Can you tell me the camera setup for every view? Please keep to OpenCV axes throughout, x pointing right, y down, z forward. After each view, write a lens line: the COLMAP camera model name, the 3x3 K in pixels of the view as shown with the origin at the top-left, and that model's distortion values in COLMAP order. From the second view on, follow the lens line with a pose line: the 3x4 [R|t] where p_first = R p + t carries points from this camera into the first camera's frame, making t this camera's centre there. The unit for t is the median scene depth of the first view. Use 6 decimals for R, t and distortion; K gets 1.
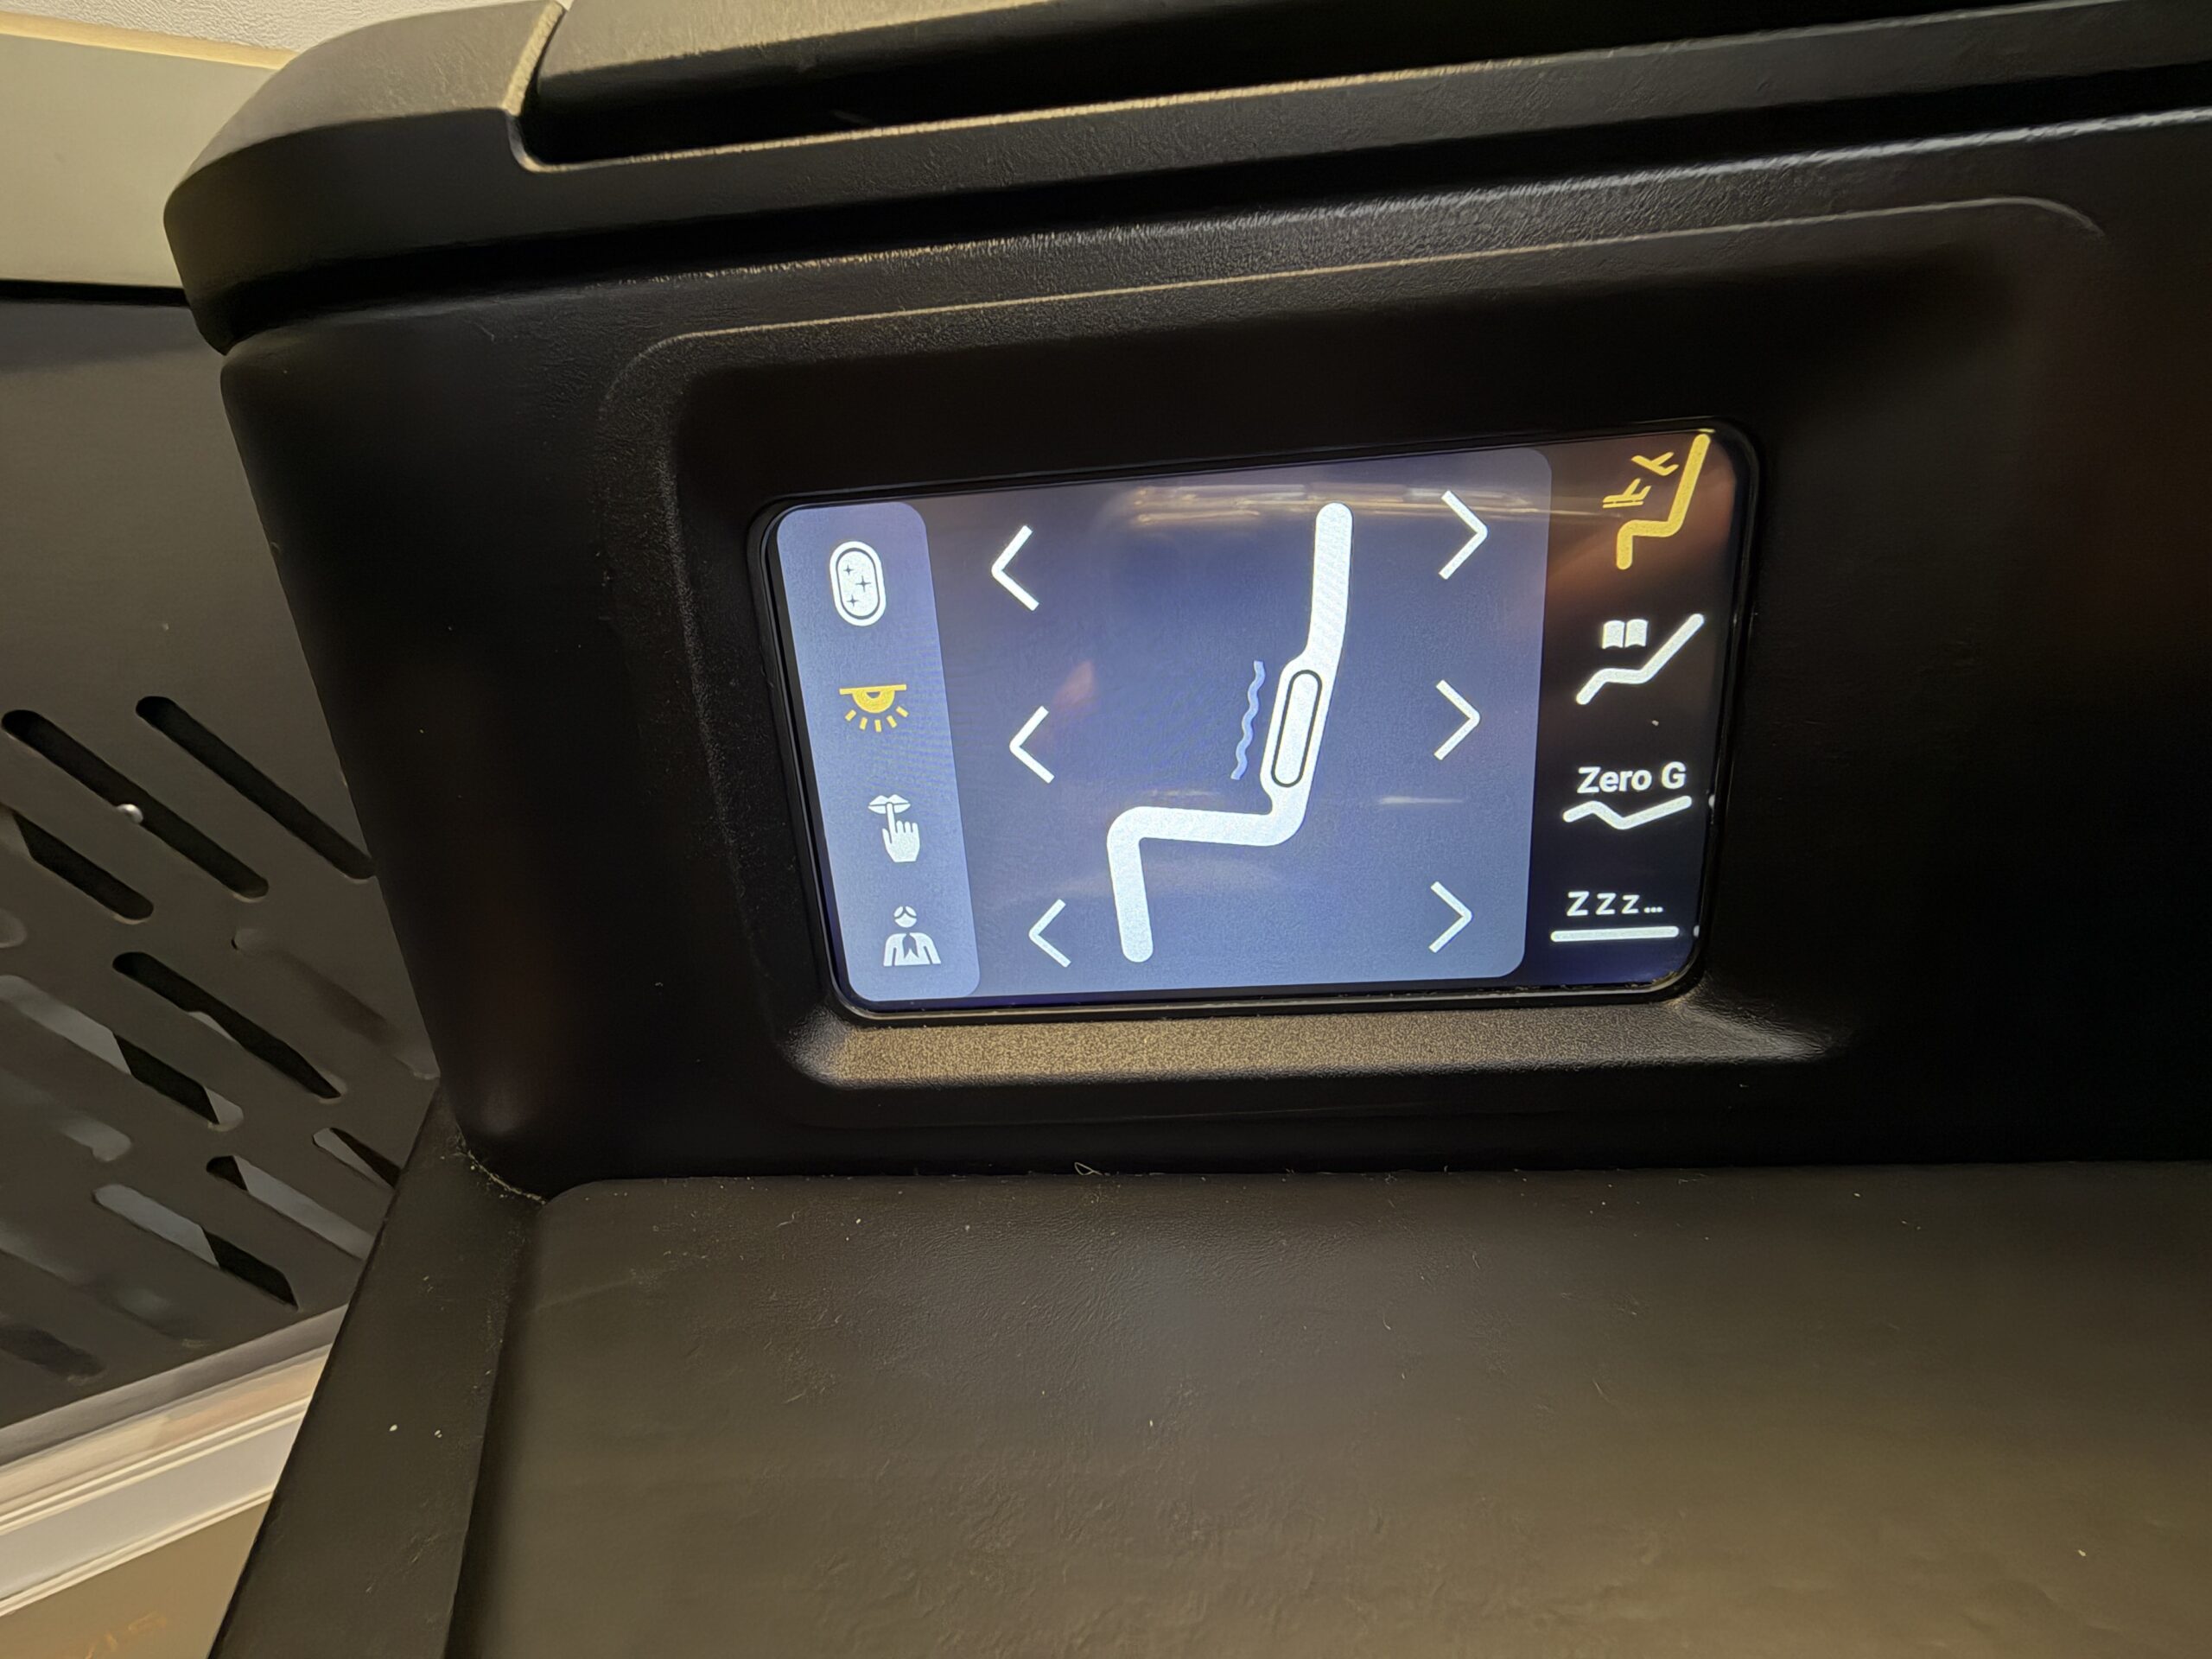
lens RADIAL K [[892.6, 0, 1099.2], [0, 892.6, 809.9], [0, 0, 1]] dist [-0.000623, 0.000275]
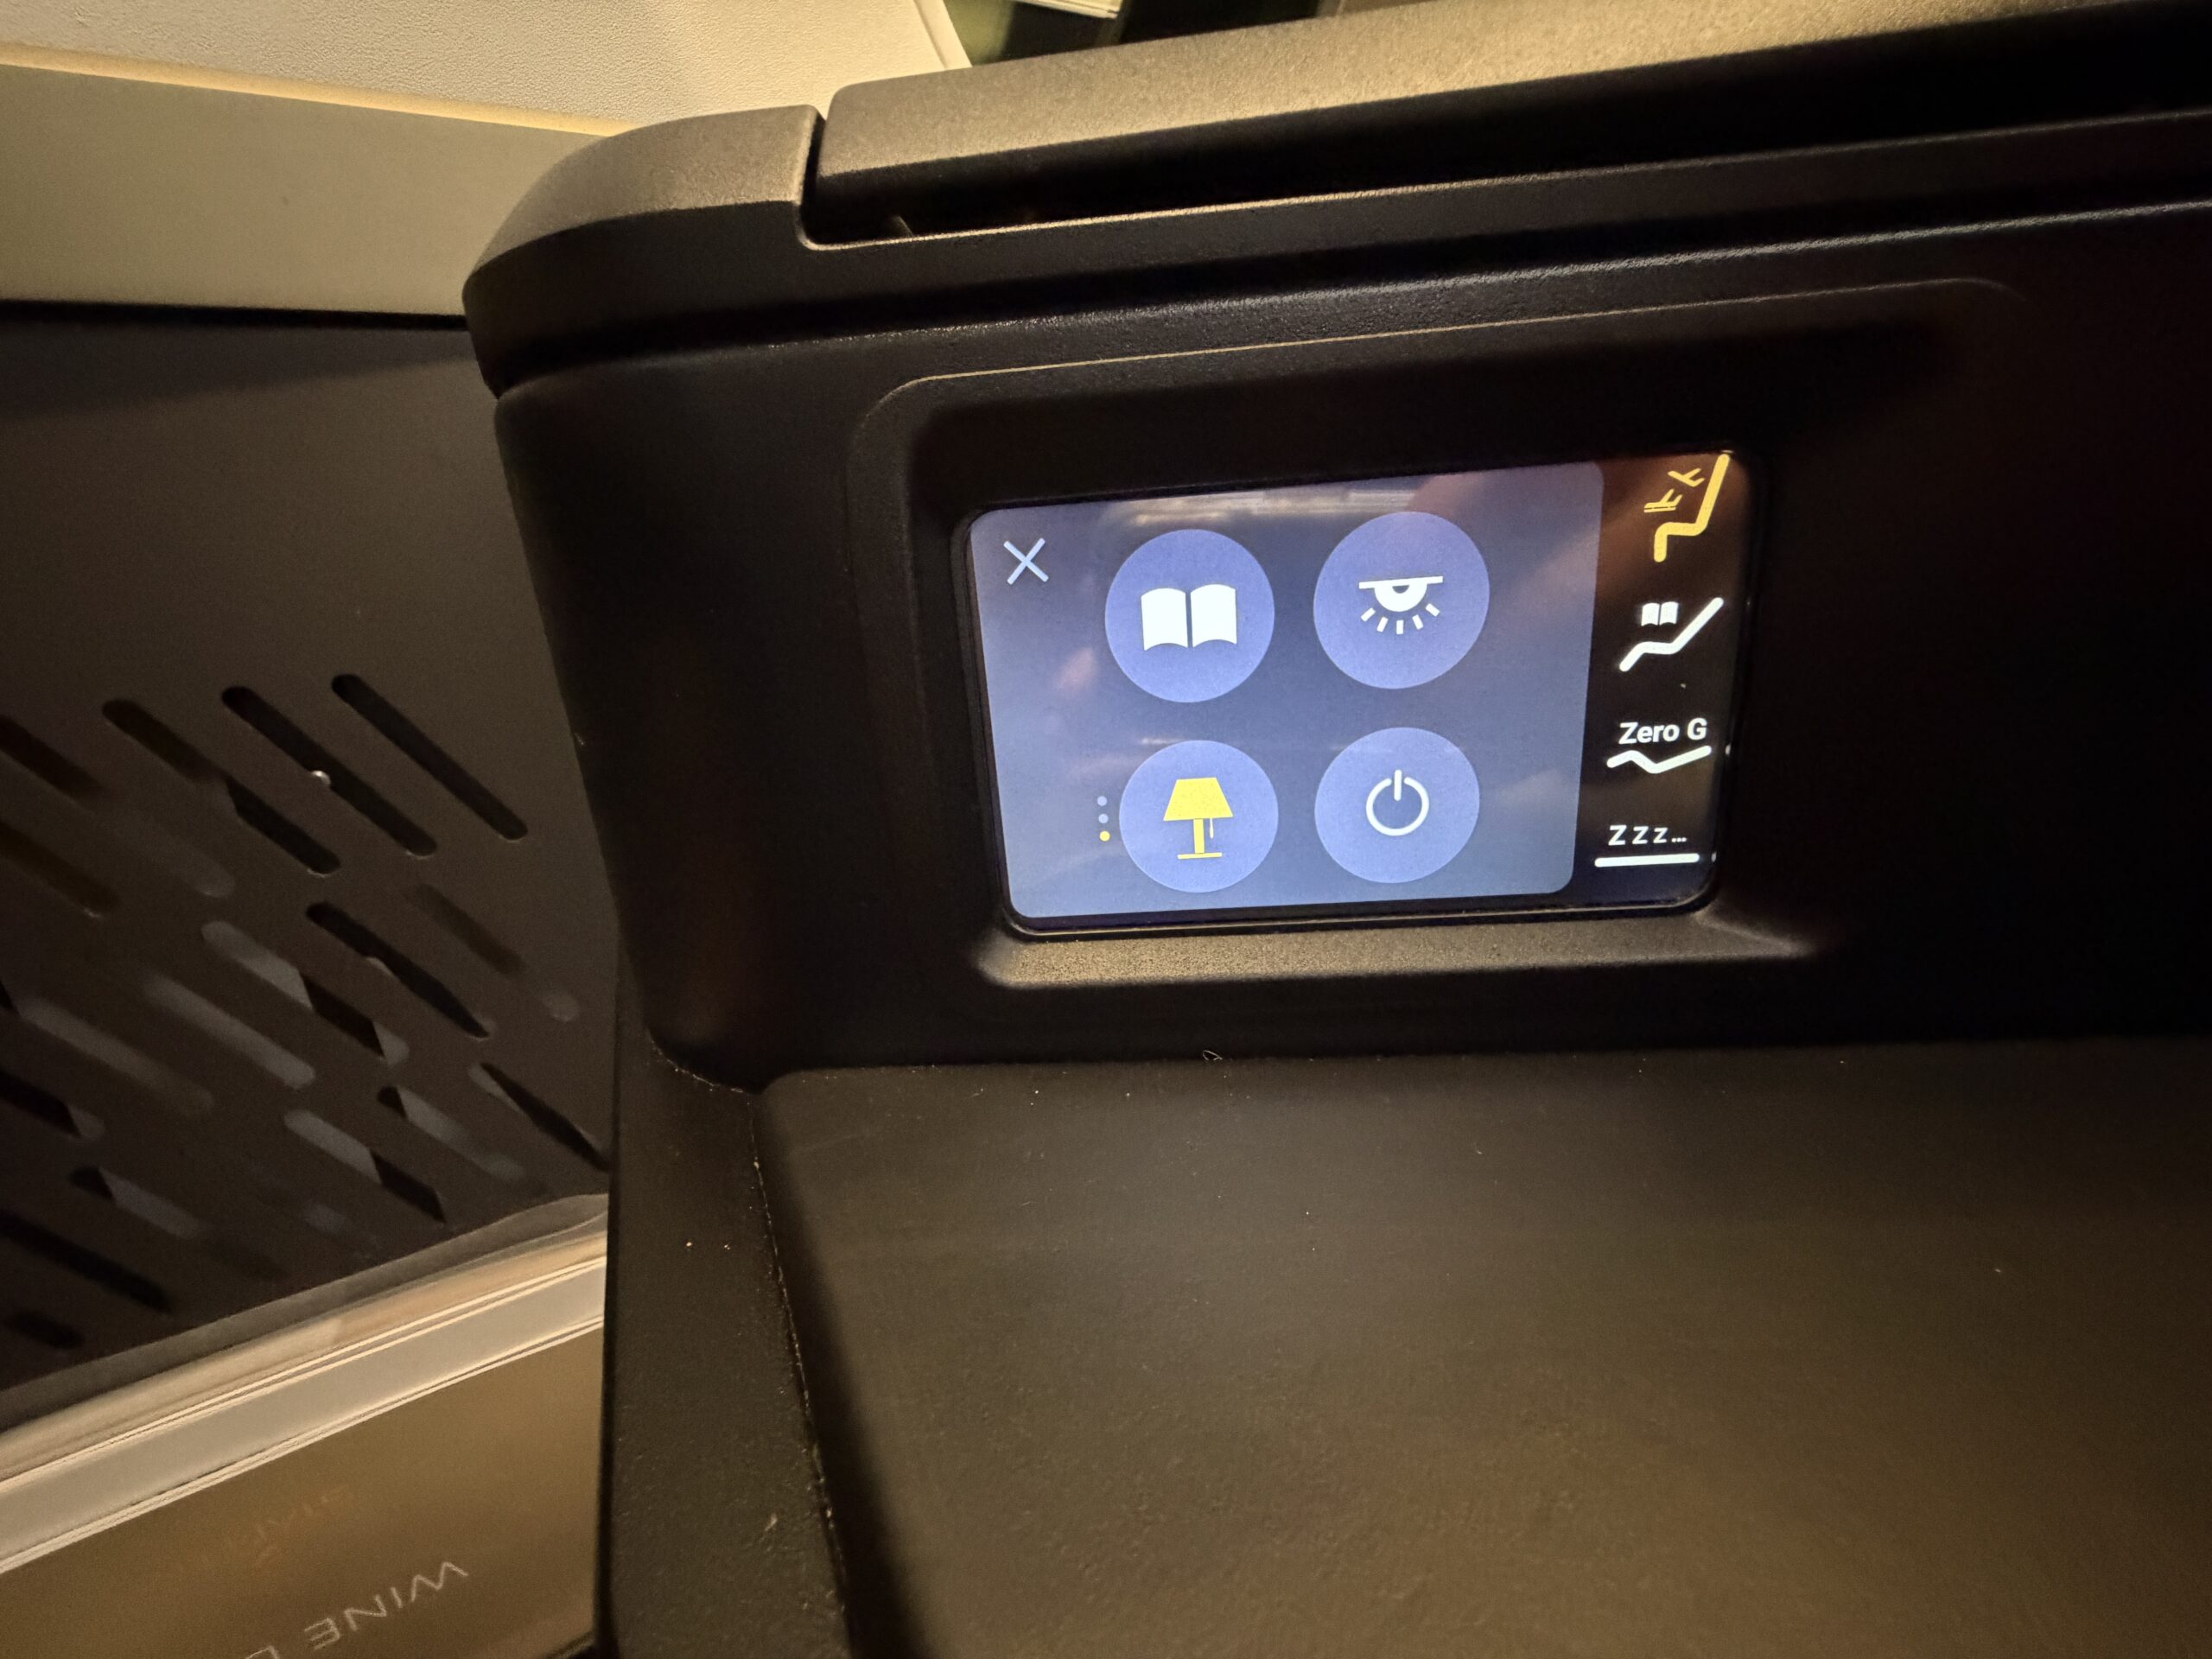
lens RADIAL K [[882.4, 0, 1102.1], [0, 882.4, 806.0], [0, 0, 1]] dist [-0.000525, -0.000271]
pose [[0.999977, -0.003165, 0.005990, -0.183339], [0.003103, 0.999941, 0.010417, 0.051649], [-0.006022, -0.010399, 0.999928, -0.212407]]
